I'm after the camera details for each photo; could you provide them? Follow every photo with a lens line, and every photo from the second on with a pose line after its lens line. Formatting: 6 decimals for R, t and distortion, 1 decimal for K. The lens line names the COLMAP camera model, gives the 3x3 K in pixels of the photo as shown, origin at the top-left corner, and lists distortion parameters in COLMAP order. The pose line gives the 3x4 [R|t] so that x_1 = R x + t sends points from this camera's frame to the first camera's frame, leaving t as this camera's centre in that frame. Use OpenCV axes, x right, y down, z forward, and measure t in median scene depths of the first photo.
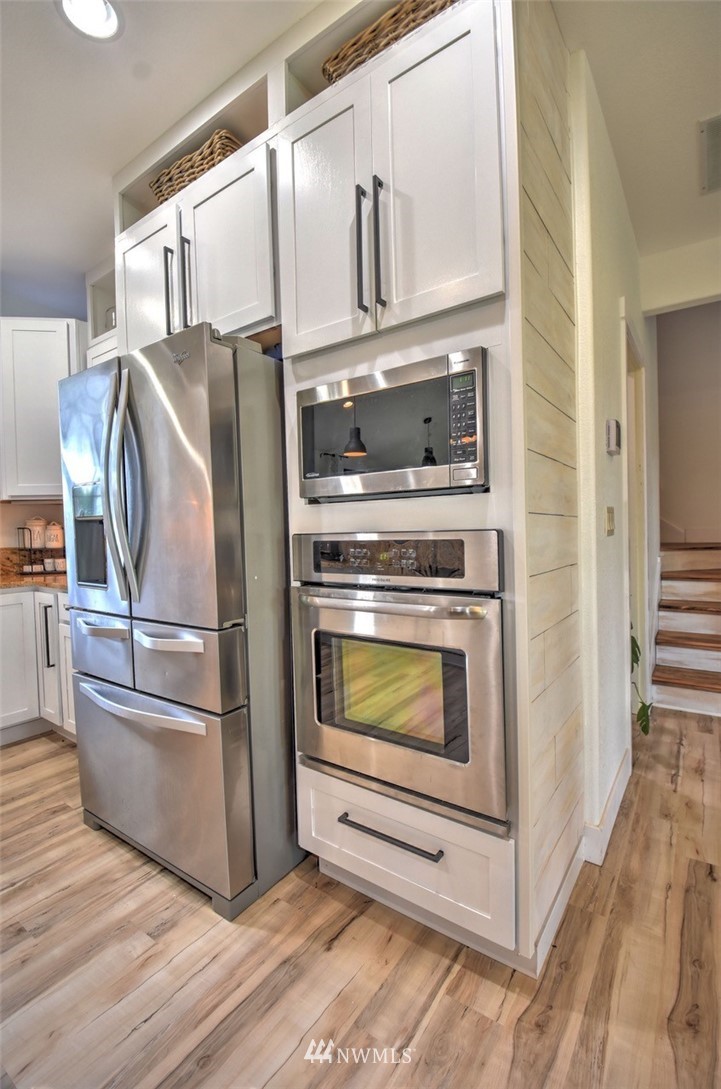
lens RADIAL K [[489.1, 0, 364.3], [0, 489.1, 536.0], [0, 0, 1]] dist [-0.000851, -0.015553]
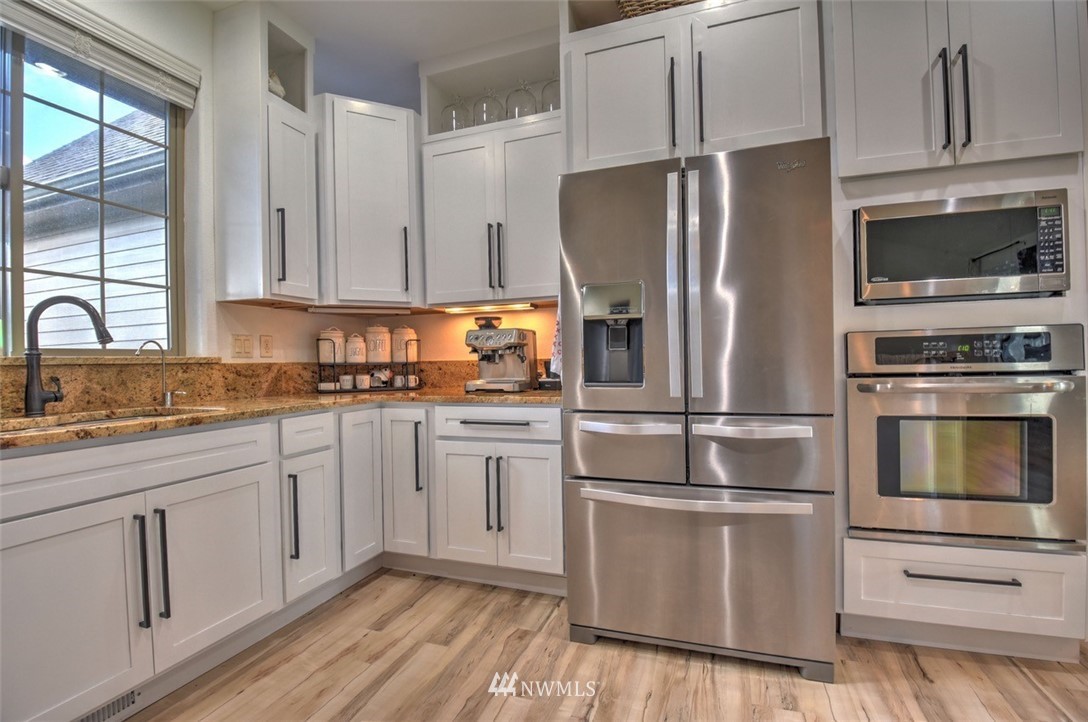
lens RADIAL K [[483.4, 0, 564.3], [0, 483.4, 361.6], [0, 0, 1]] dist [-0.001213, -0.012359]
pose [[0.957545, 0.004514, 0.288248, -1.134121], [0.002012, 0.999748, -0.022341, 0.091228], [-0.288276, 0.021973, 0.957295, 0.123123]]
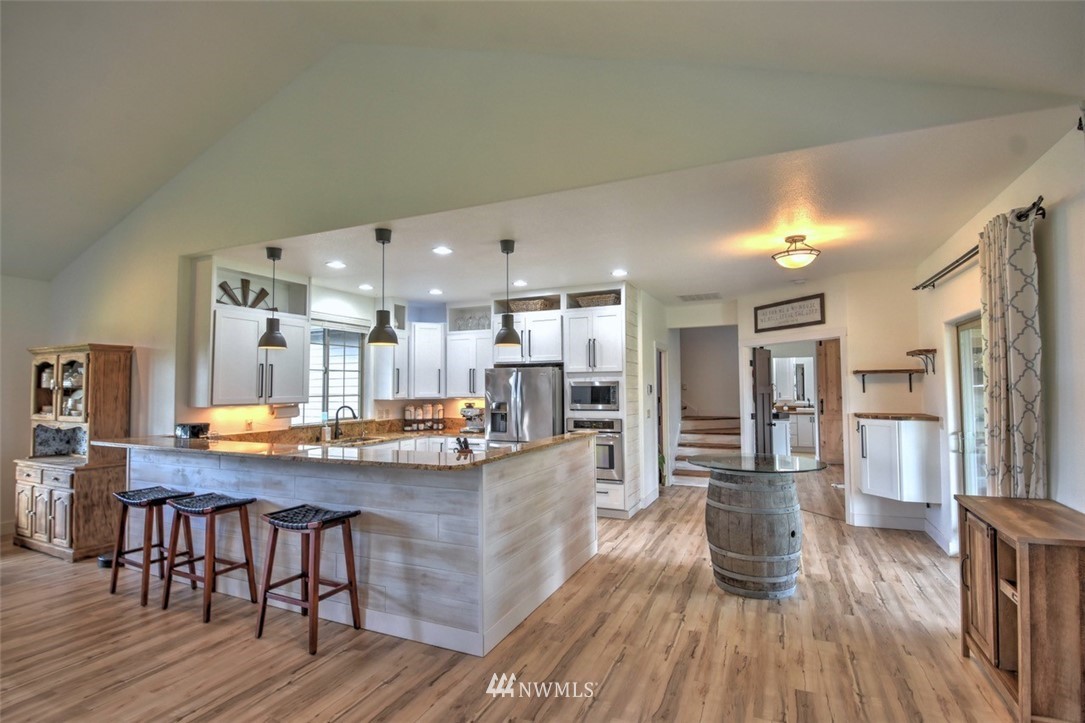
lens RADIAL K [[520.6, 0, 554.6], [0, 520.6, 362.0], [0, 0, 1]] dist [0.033338, -0.041970]
pose [[0.980918, 0.025291, 0.192771, -1.065743], [-0.012400, 0.997623, -0.067788, -0.171651], [-0.194027, 0.064104, 0.978900, -3.063355]]
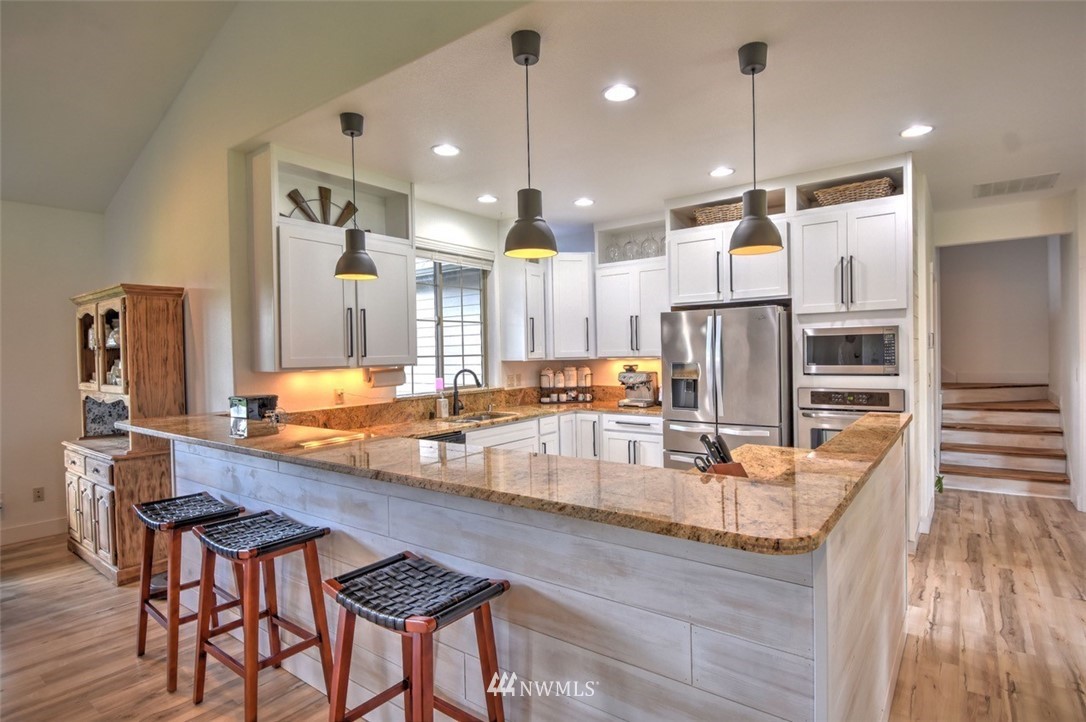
lens RADIAL K [[559.0, 0, 554.8], [0, 559.0, 364.2], [0, 0, 1]] dist [0.009089, -0.001147]
pose [[0.999789, 0.003677, -0.020209, -1.318582], [-0.003536, 0.999969, 0.006981, -0.138019], [0.020235, -0.006909, 0.999771, -1.806795]]
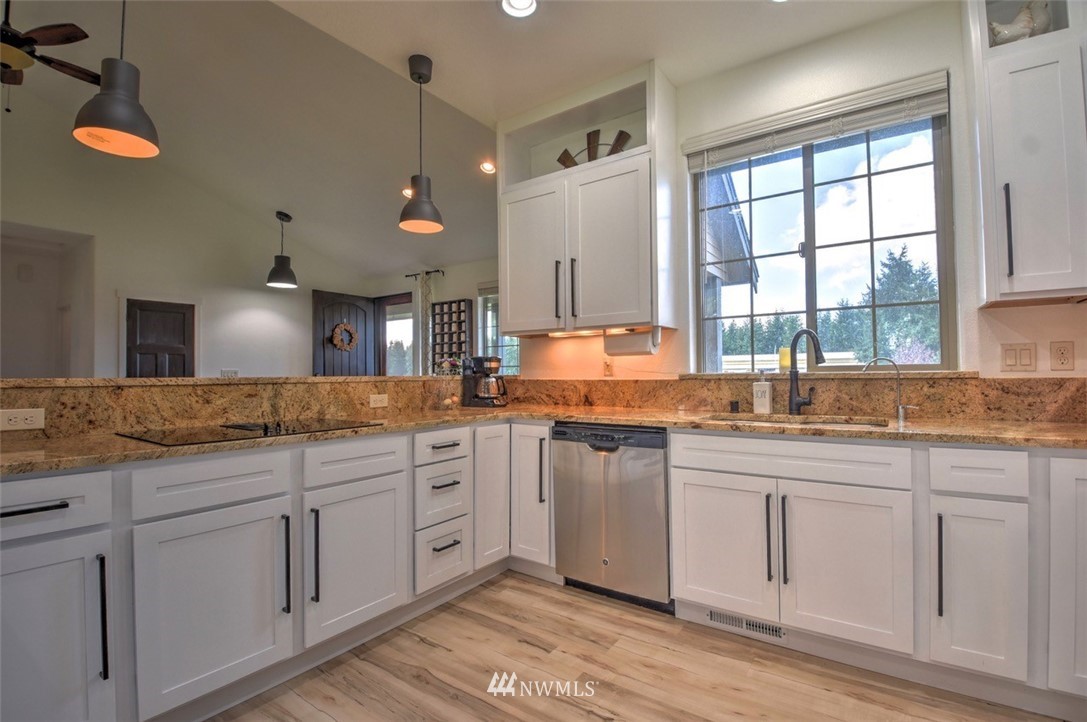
lens RADIAL K [[491.7, 0, 551.7], [0, 491.7, 365.5], [0, 0, 1]] dist [0.026122, -0.038081]
pose [[0.002936, 0.004912, -0.999984, -0.372291], [-0.007385, 0.999961, 0.004890, 0.027731], [0.999968, 0.007371, 0.002973, 0.678816]]
